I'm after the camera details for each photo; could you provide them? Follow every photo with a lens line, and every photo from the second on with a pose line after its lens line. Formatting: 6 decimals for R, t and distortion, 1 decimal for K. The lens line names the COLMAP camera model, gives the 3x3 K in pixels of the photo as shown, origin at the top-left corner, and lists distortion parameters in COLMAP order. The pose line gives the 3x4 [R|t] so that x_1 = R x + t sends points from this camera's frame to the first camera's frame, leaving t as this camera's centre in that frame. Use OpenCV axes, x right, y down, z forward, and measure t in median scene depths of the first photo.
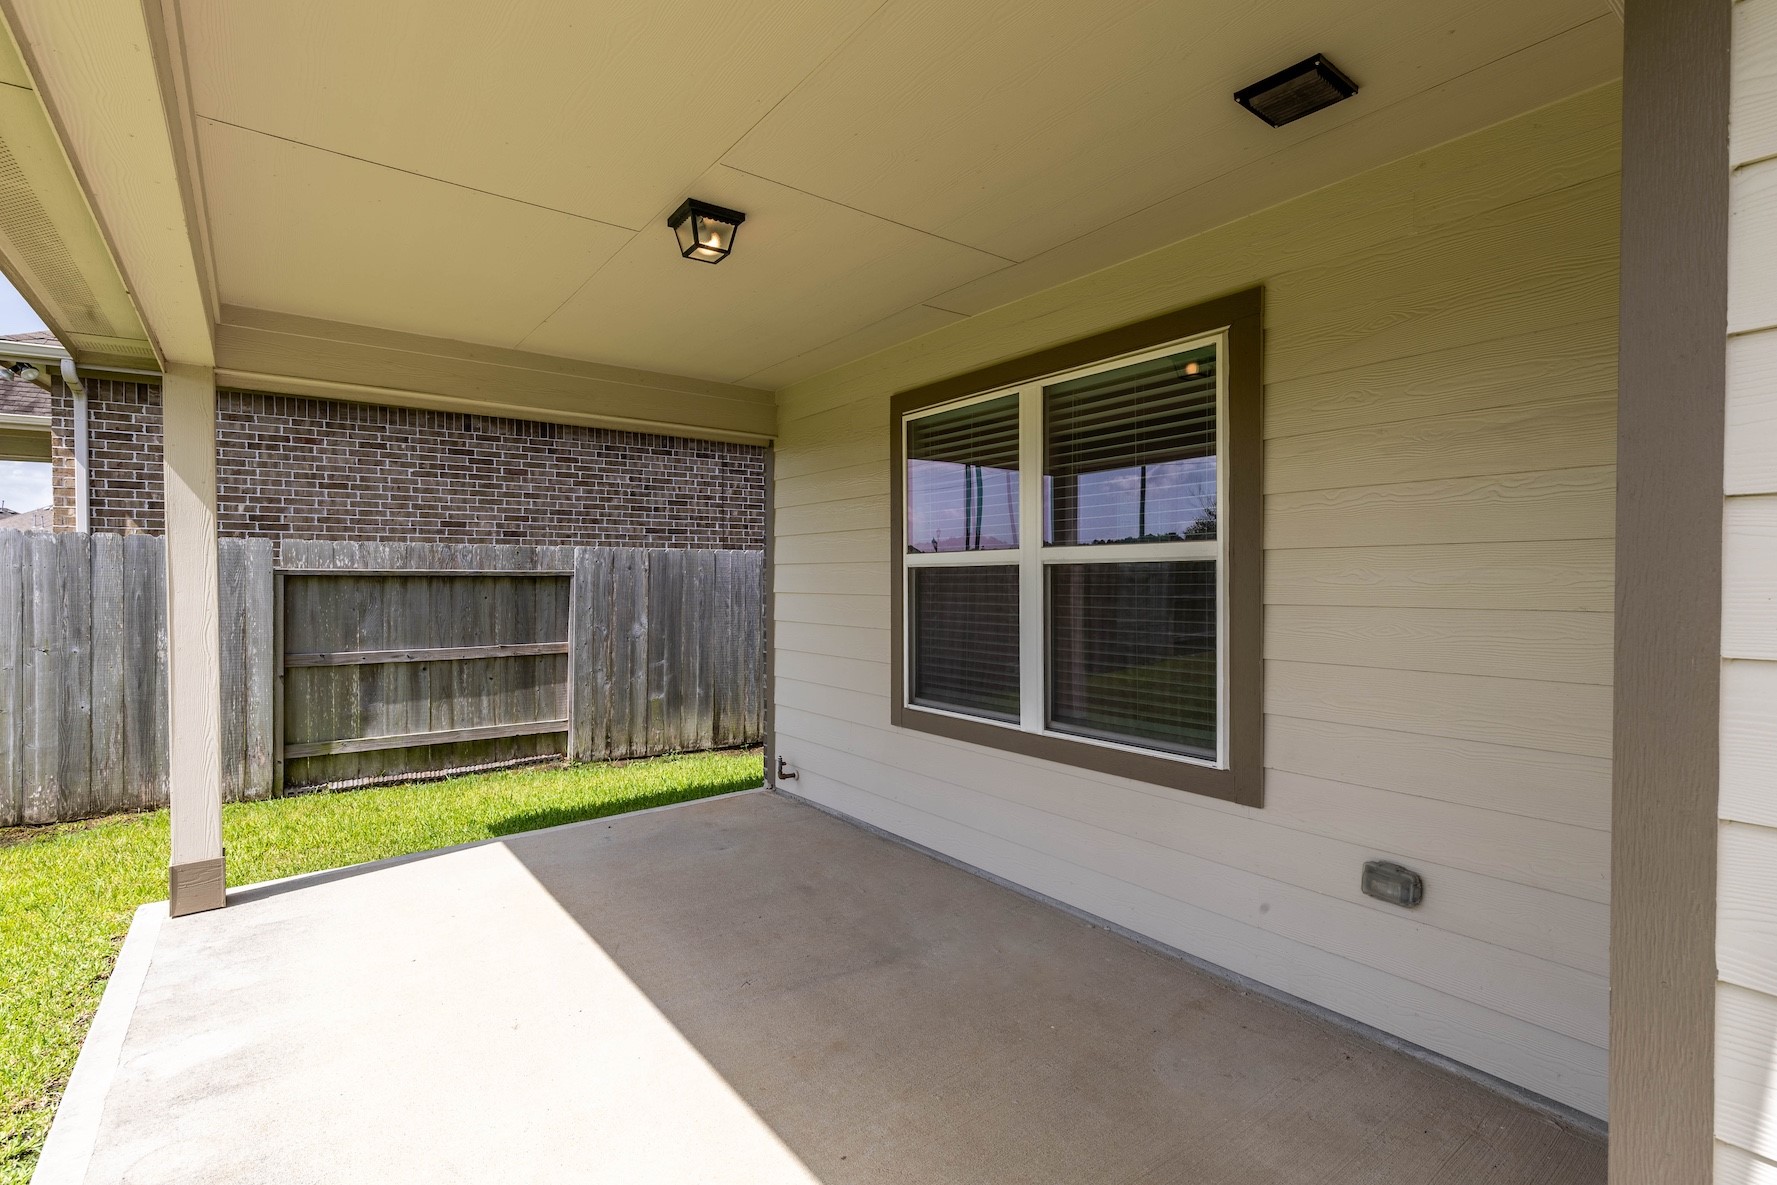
lens RADIAL K [[819.9, 0, 876.8], [0, 819.9, 587.7], [0, 0, 1]] dist [0.014821, 0.000046]
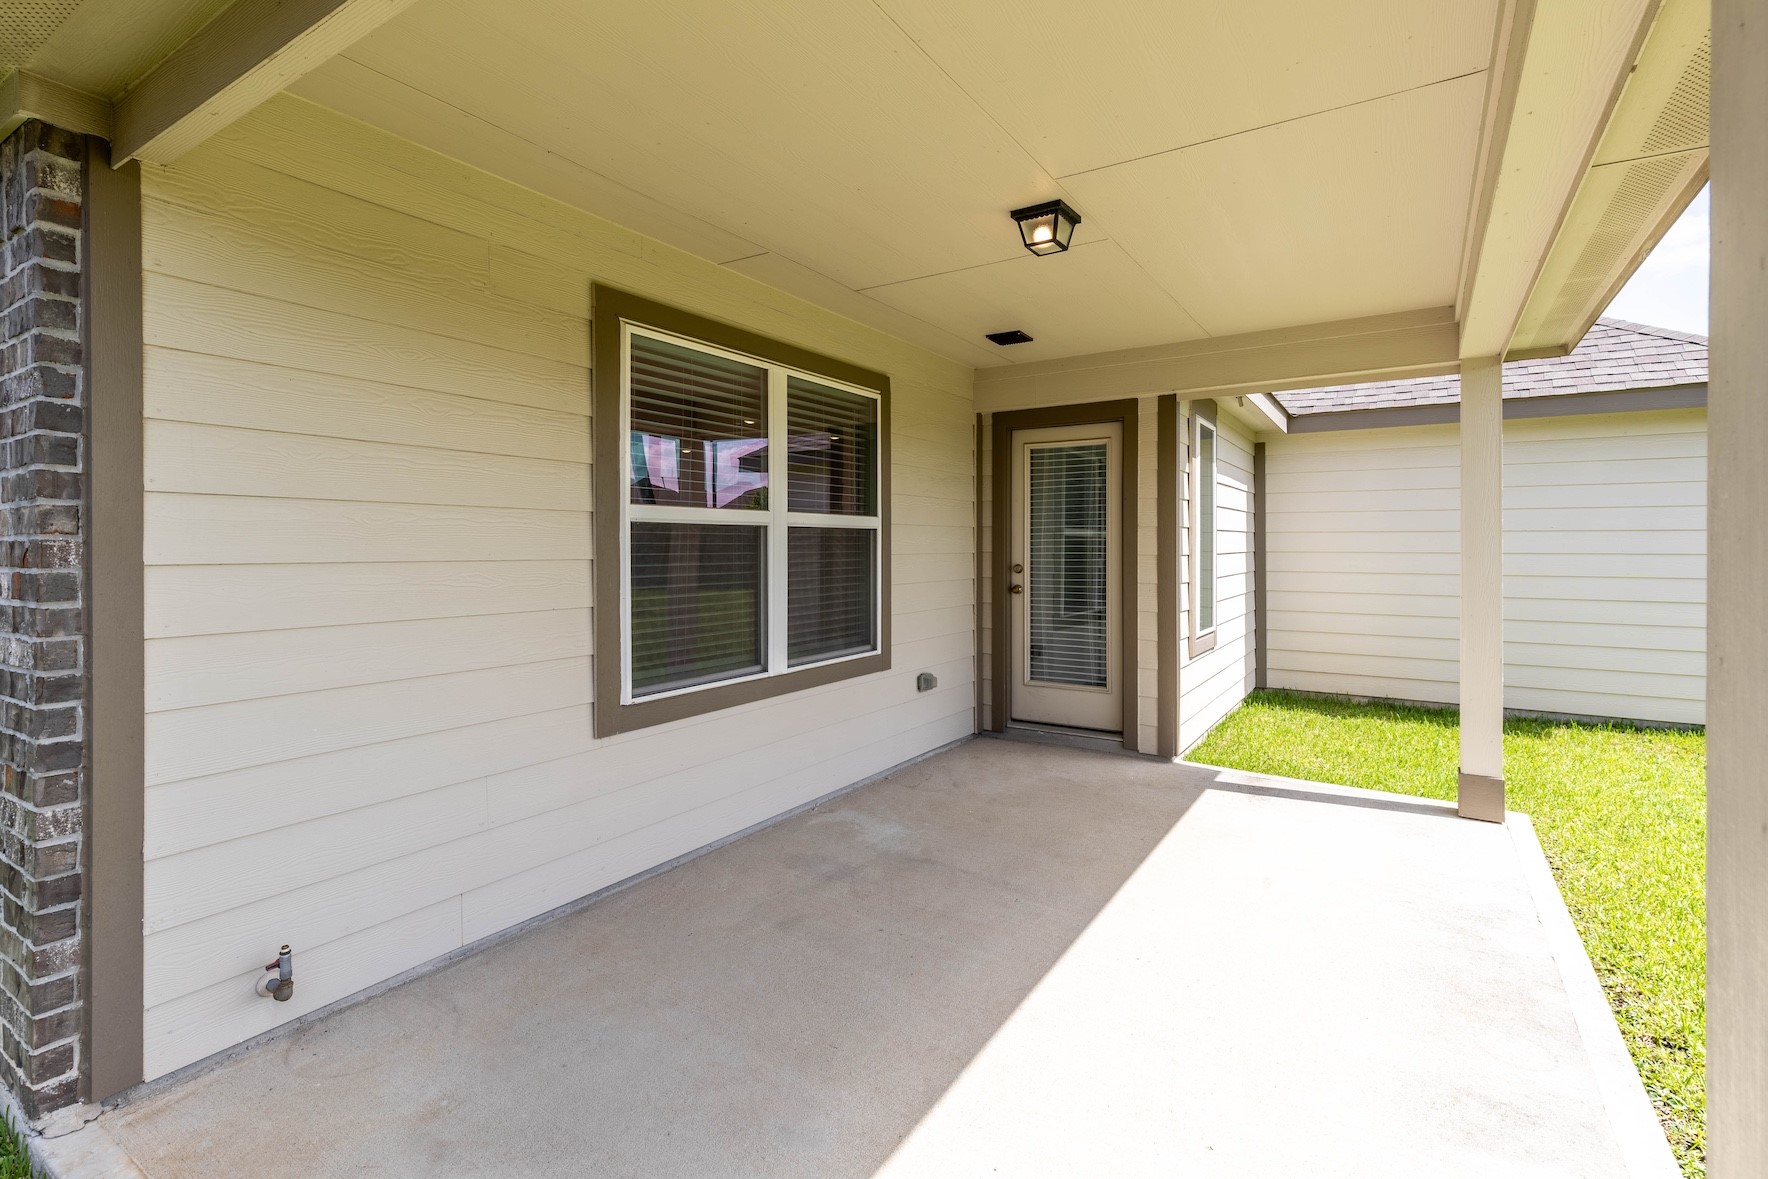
lens RADIAL K [[784.7, 0, 926.6], [0, 784.7, 527.8], [0, 0, 1]] dist [0.022431, 0.000106]
pose [[-0.355731, 0.017236, 0.934429, -0.875585], [0.002973, 0.999846, -0.017311, -0.006223], [-0.934584, -0.003380, -0.355727, 1.164129]]
